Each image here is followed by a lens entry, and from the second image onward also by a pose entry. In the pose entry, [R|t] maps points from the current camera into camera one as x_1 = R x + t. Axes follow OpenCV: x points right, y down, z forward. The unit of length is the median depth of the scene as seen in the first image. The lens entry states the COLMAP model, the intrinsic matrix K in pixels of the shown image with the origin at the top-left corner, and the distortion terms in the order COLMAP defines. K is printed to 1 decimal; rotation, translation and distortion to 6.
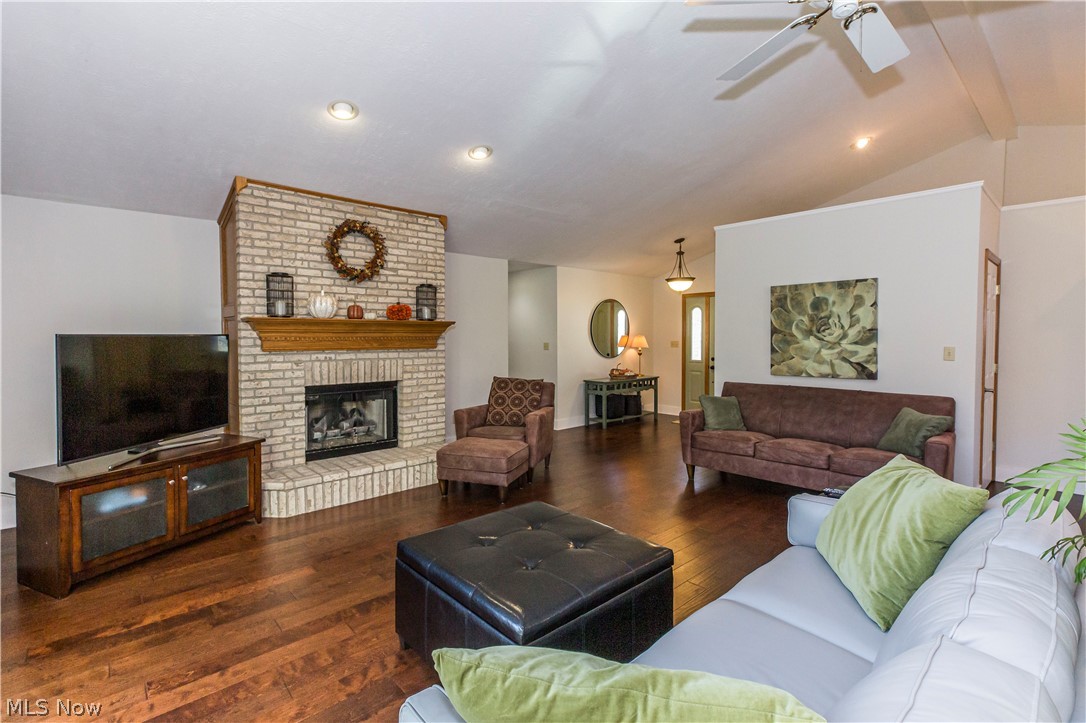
lens RADIAL K [[499.2, 0, 513.8], [0, 499.2, 351.0], [0, 0, 1]] dist [0.006135, -0.000835]
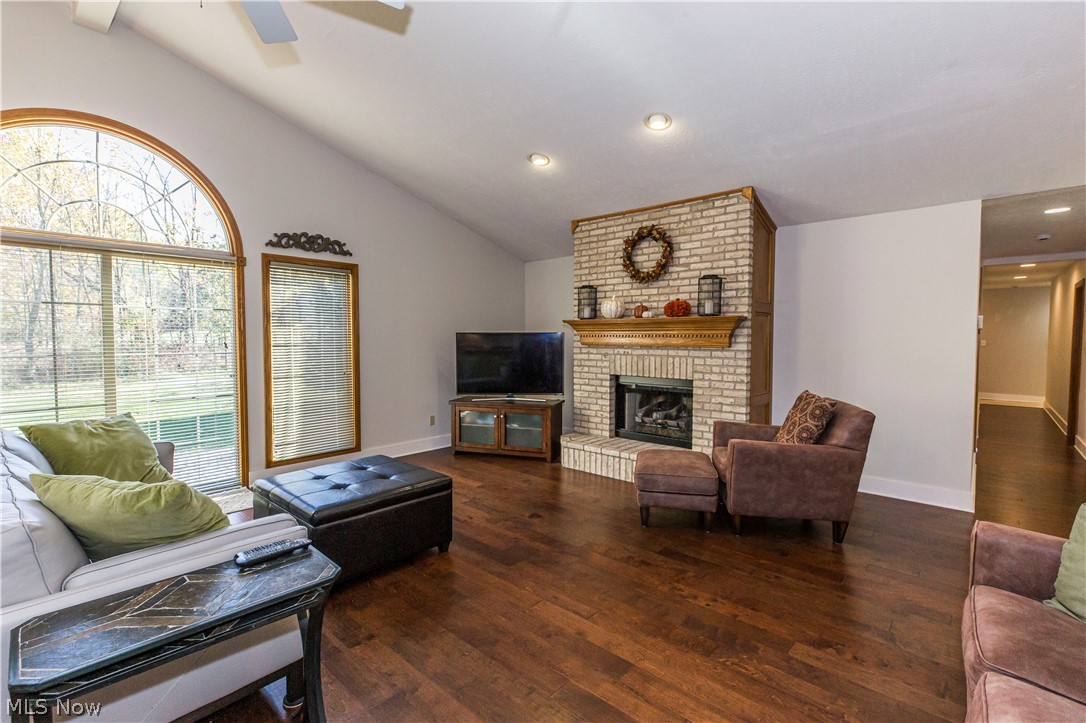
lens RADIAL K [[499.2, 0, 531.8], [0, 499.2, 359.0], [0, 0, 1]] dist [0.006135, -0.000835]
pose [[0.116993, 0.045442, -0.992093, 0.724488], [-0.031663, 0.998615, 0.042007, -0.012108], [0.992628, 0.026498, 0.118270, 0.619970]]
